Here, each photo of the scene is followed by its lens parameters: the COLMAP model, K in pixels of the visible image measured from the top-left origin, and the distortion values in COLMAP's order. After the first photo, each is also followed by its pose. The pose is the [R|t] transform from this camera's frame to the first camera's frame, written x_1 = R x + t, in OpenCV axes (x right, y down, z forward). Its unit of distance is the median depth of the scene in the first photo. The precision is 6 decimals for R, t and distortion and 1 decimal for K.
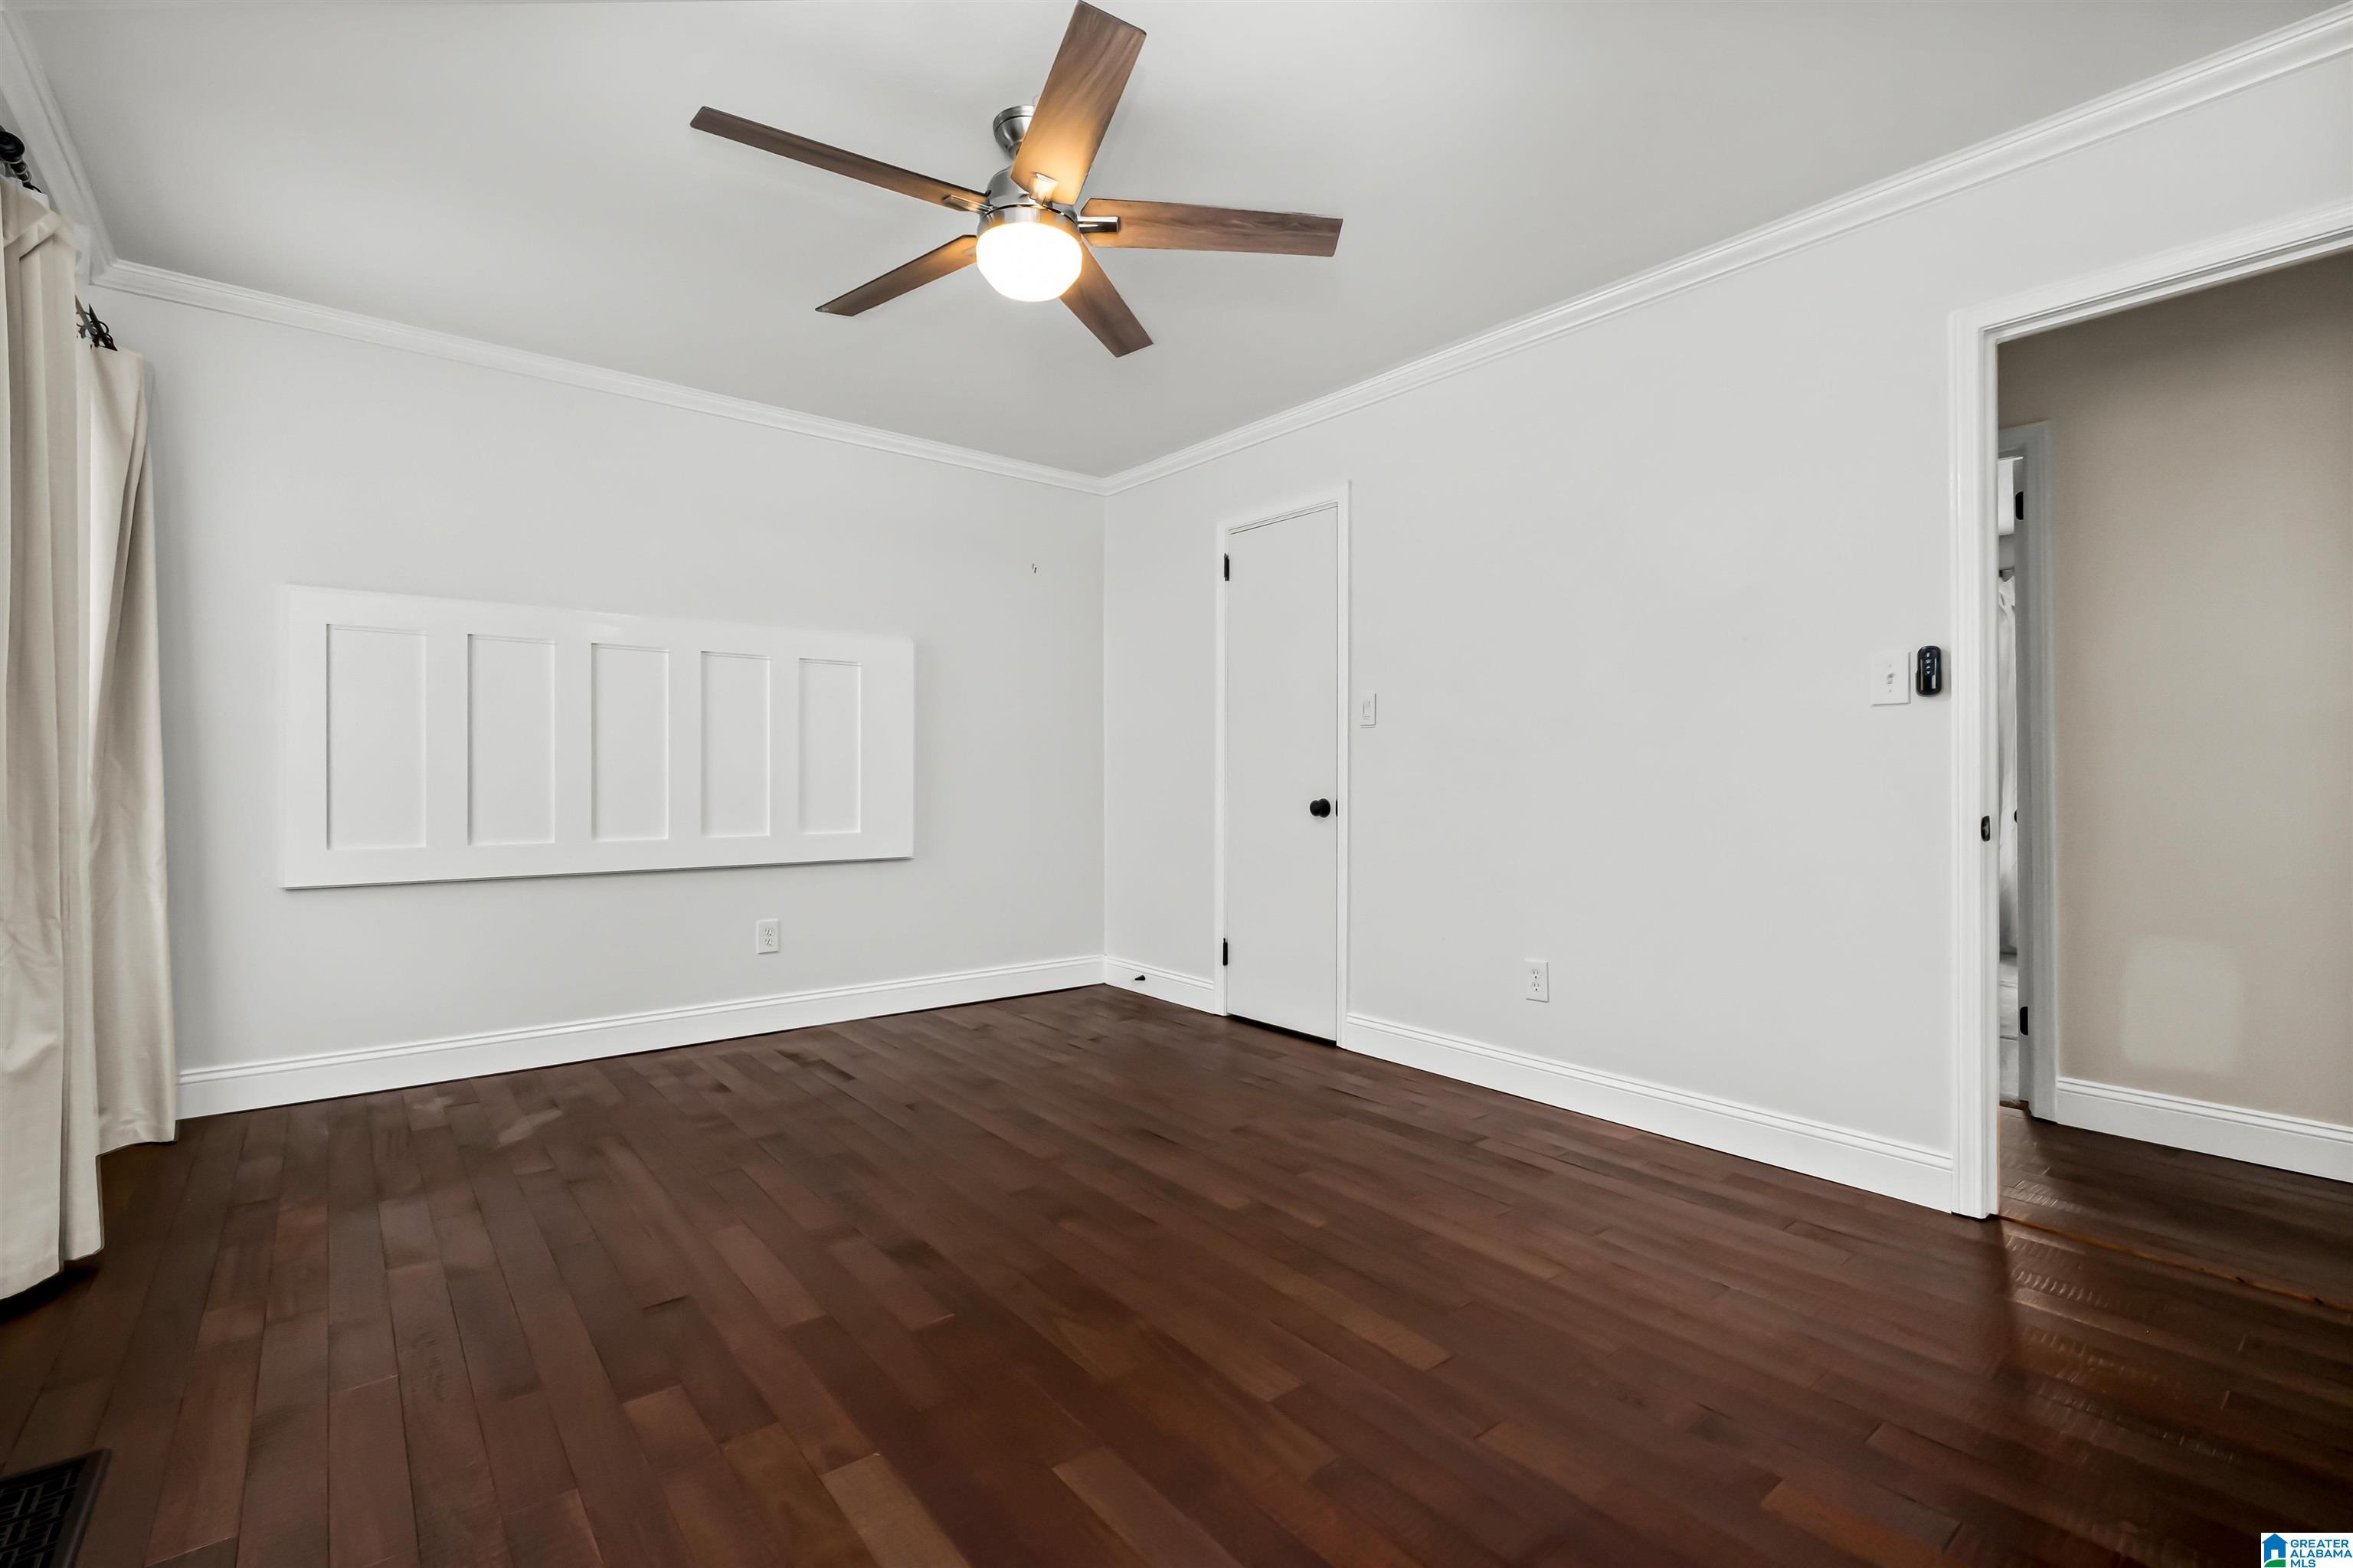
lens RADIAL K [[1039.4, 0, 1172.9], [0, 1039.4, 782.4], [0, 0, 1]] dist [-0.002553, 0.000002]
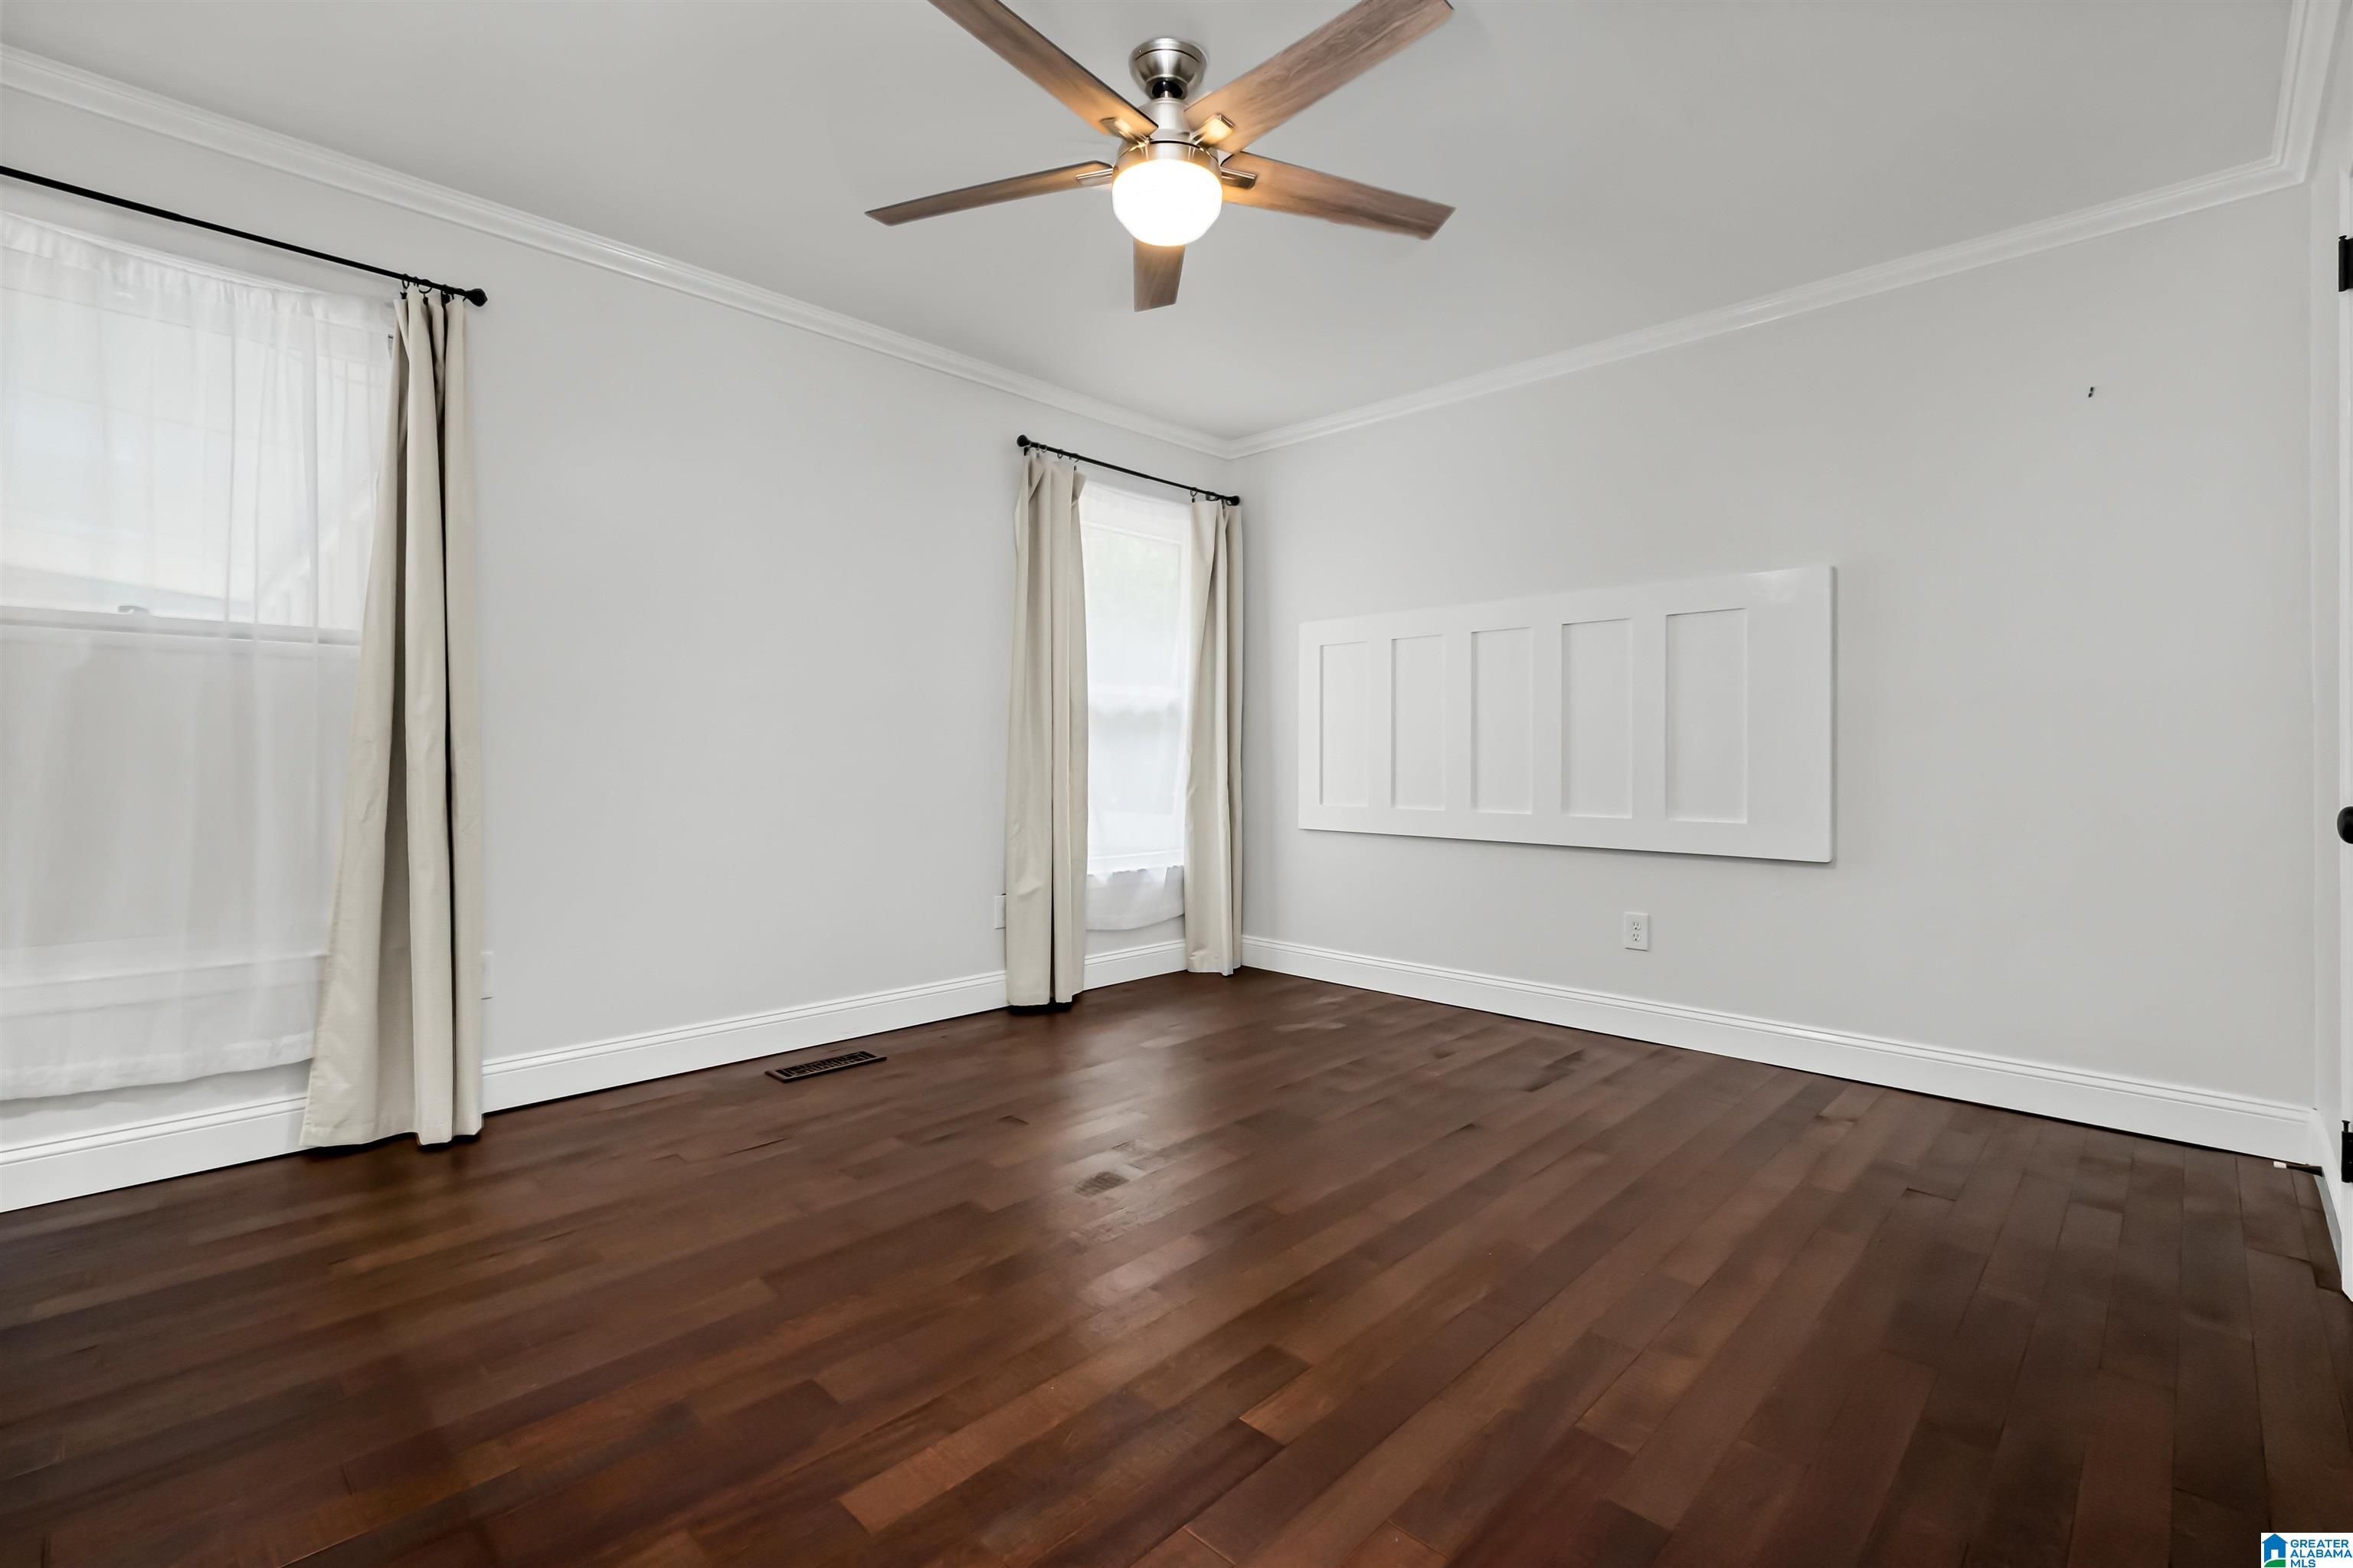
lens RADIAL K [[1039.4, 0, 1172.9], [0, 1039.4, 782.4], [0, 0, 1]] dist [-0.002553, 0.000002]
pose [[0.118557, 0.028458, -0.992539, 0.500356], [-0.004015, 0.999595, 0.028180, -0.004006], [0.992939, 0.000644, 0.118624, 0.550367]]
